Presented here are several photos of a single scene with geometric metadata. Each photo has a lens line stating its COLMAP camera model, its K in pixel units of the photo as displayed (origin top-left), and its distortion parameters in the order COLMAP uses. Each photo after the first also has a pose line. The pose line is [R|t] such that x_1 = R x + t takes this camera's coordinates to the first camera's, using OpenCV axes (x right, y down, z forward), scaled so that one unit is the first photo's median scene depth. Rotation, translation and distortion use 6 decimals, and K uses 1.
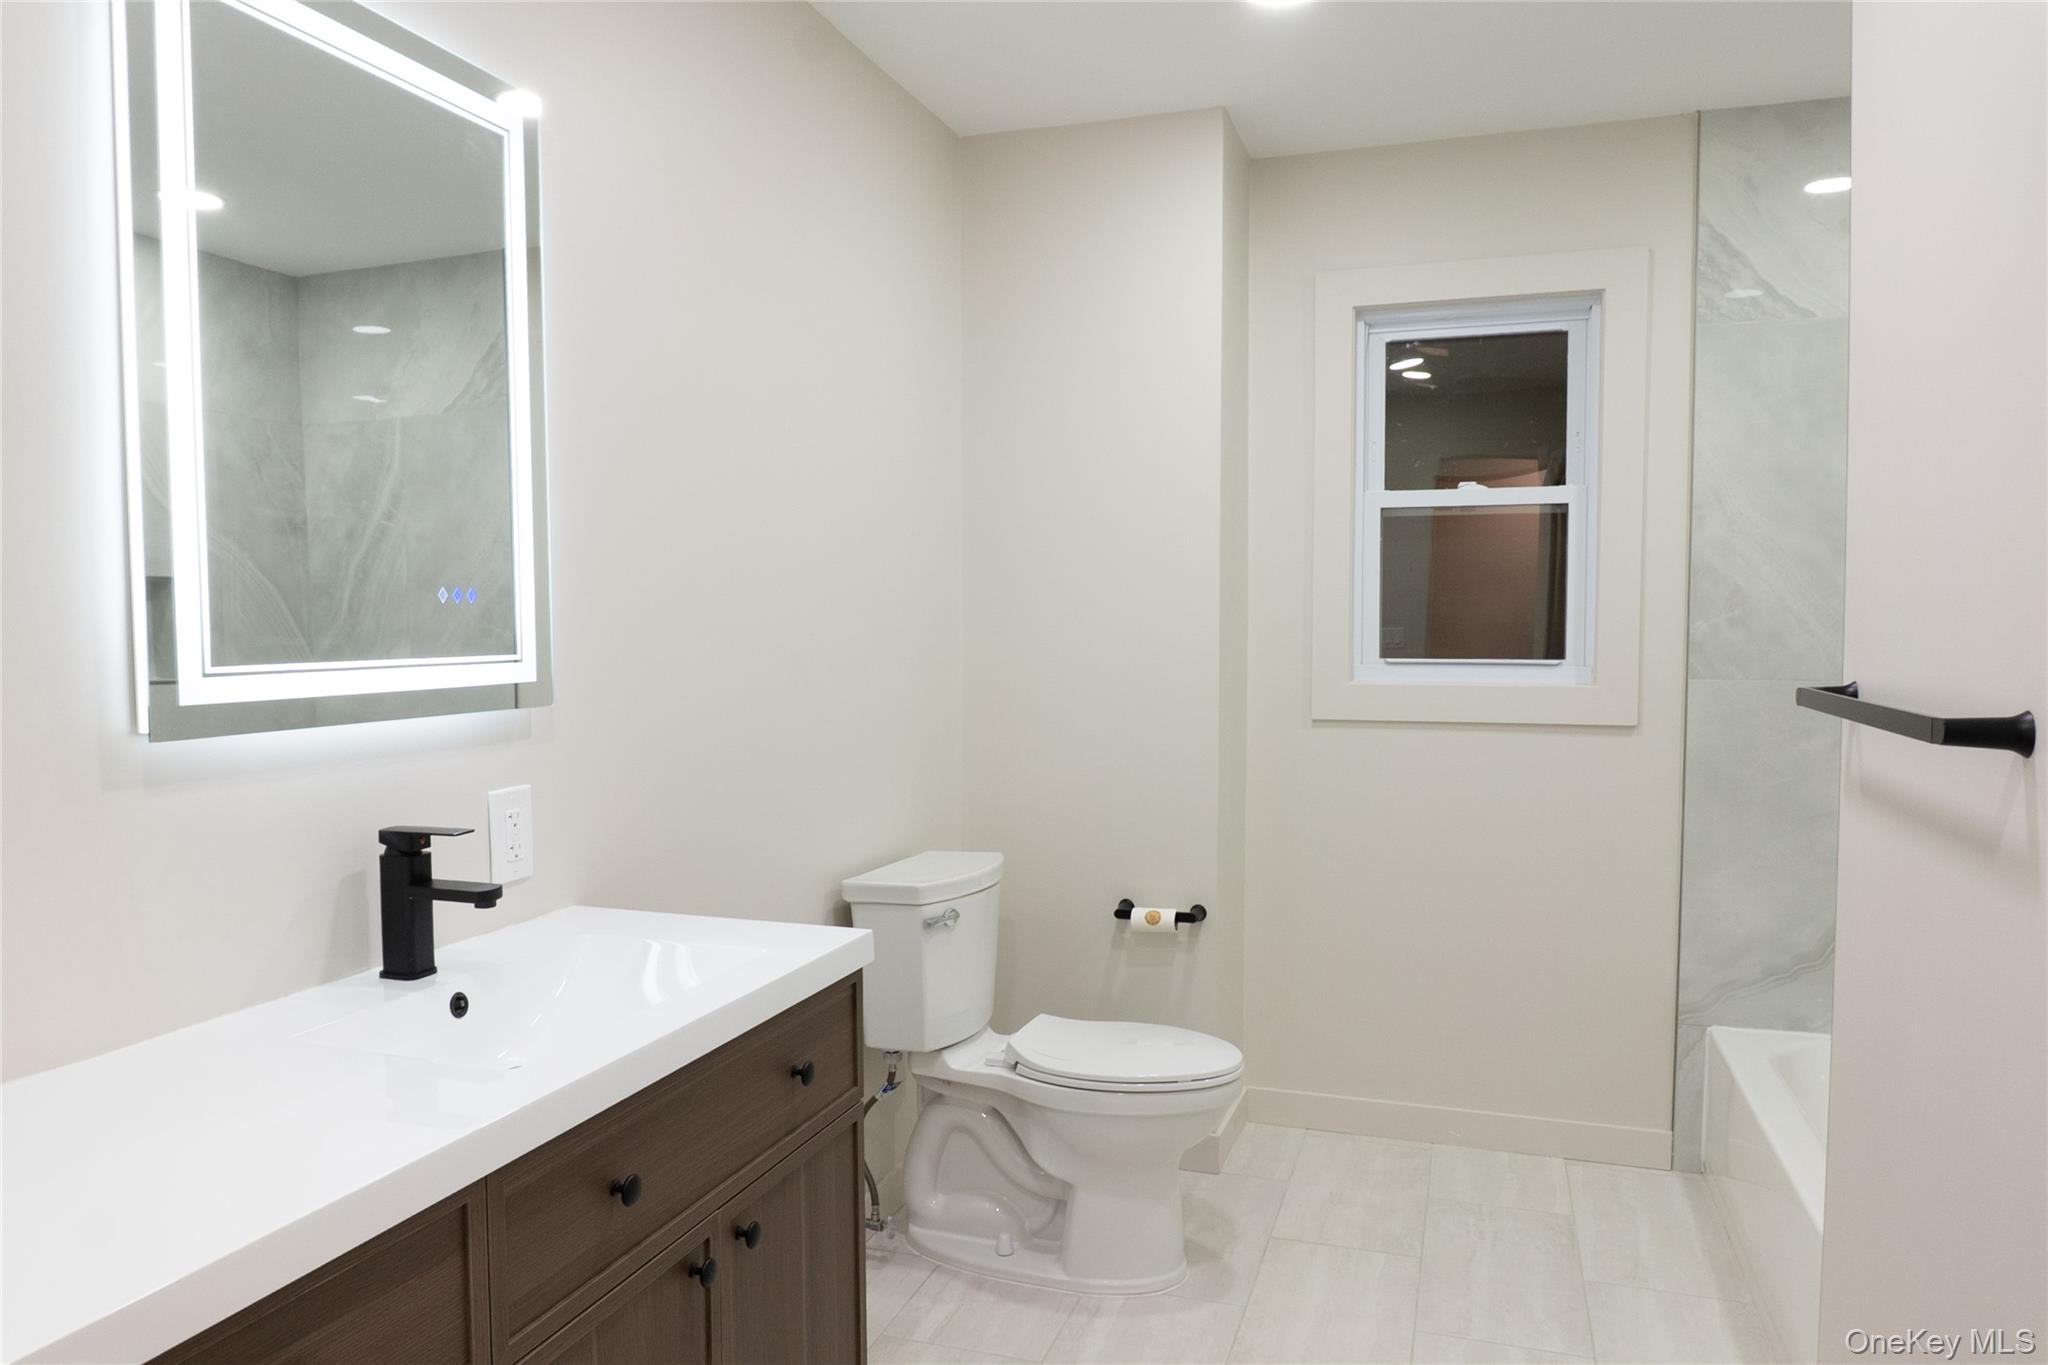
lens RADIAL K [[1368.9, 0, 999.4], [0, 1368.9, 683.4], [0, 0, 1]] dist [-0.030342, 0.005676]
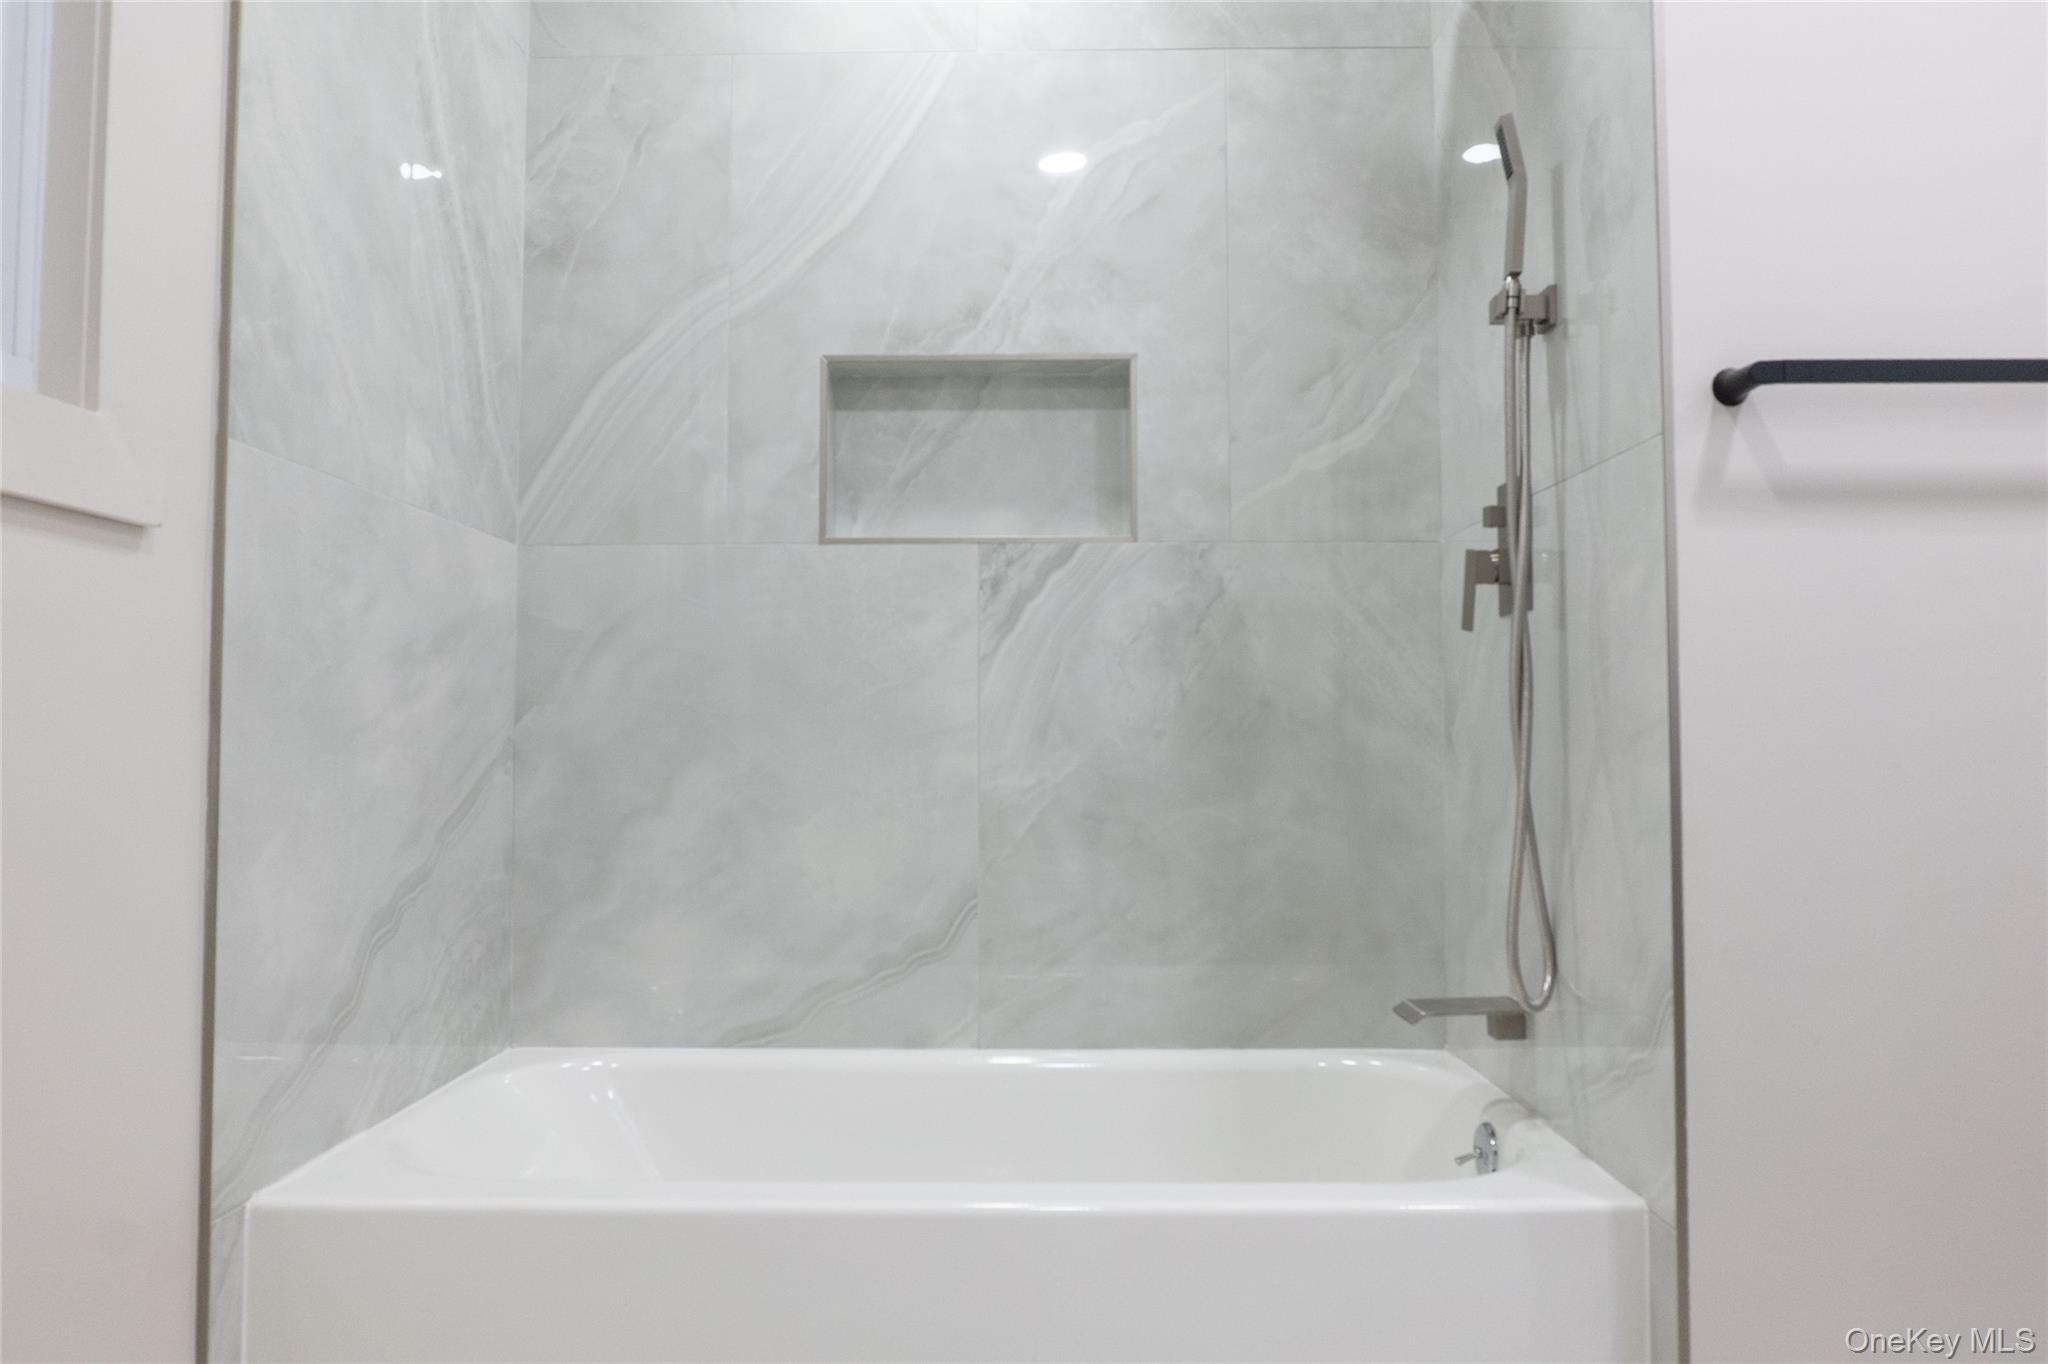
lens RADIAL K [[1368.9, 0, 999.4], [0, 1368.9, 682.9], [0, 0, 1]] dist [-0.030342, 0.005676]
pose [[-0.326100, 0.043043, 0.944355, -0.001121], [0.052788, 0.998233, -0.027270, 0.112896], [-0.943860, 0.040958, -0.327796, 0.975693]]
